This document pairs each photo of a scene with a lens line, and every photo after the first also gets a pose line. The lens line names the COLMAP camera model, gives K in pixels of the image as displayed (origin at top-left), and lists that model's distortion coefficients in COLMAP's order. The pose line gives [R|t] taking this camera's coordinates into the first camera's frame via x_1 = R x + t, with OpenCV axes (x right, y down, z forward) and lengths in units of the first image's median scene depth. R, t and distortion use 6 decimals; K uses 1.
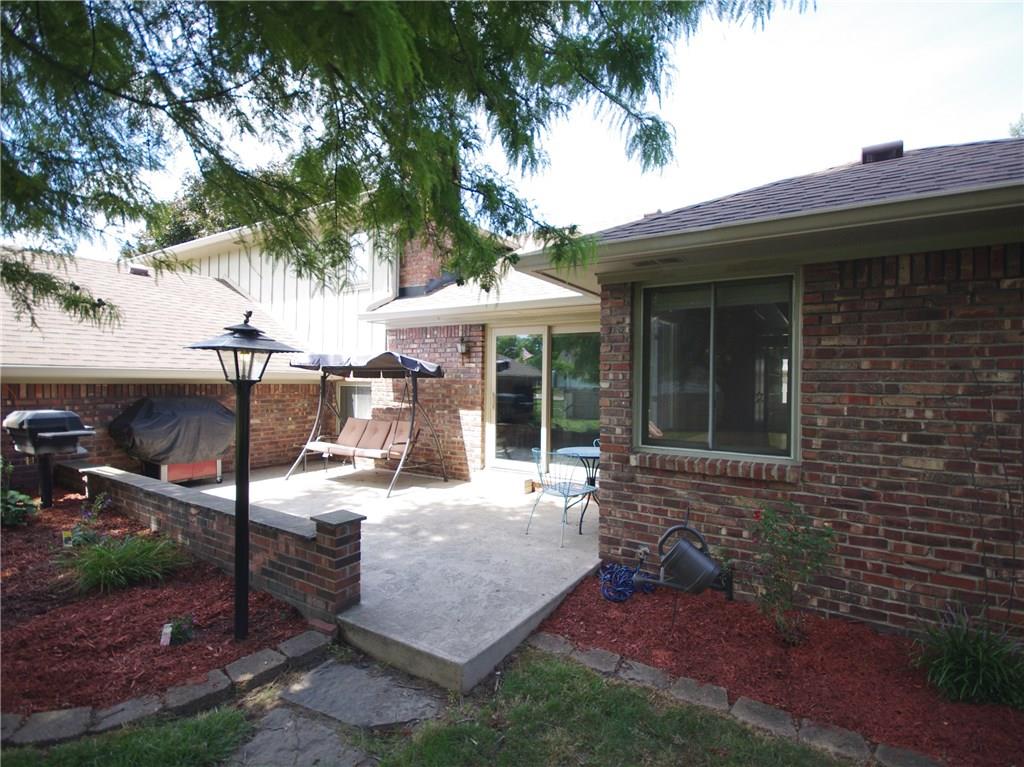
lens RADIAL K [[497.7, 0, 511.5], [0, 497.7, 382.1], [0, 0, 1]] dist [-0.002692, -0.001865]
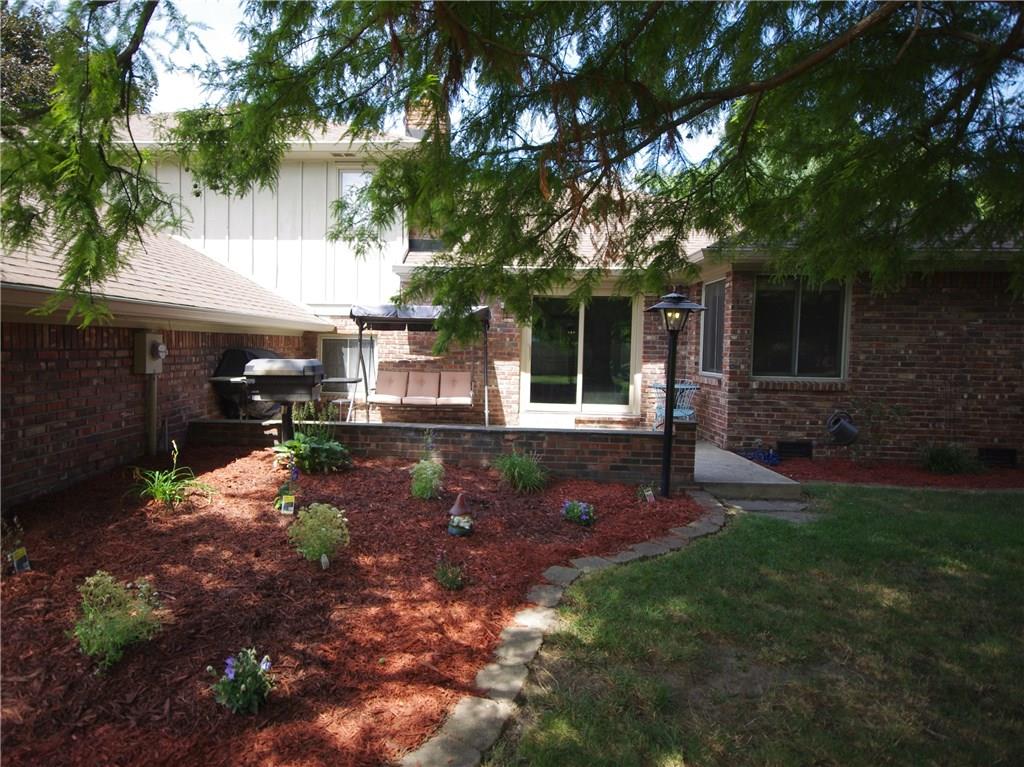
lens RADIAL K [[562.4, 0, 510.8], [0, 562.4, 374.7], [0, 0, 1]] dist [0.006581, 0.001424]
pose [[0.884340, -0.021658, 0.466342, -1.324482], [-0.007001, 0.998196, 0.059634, 0.024008], [-0.466792, -0.056002, 0.882592, -0.222473]]
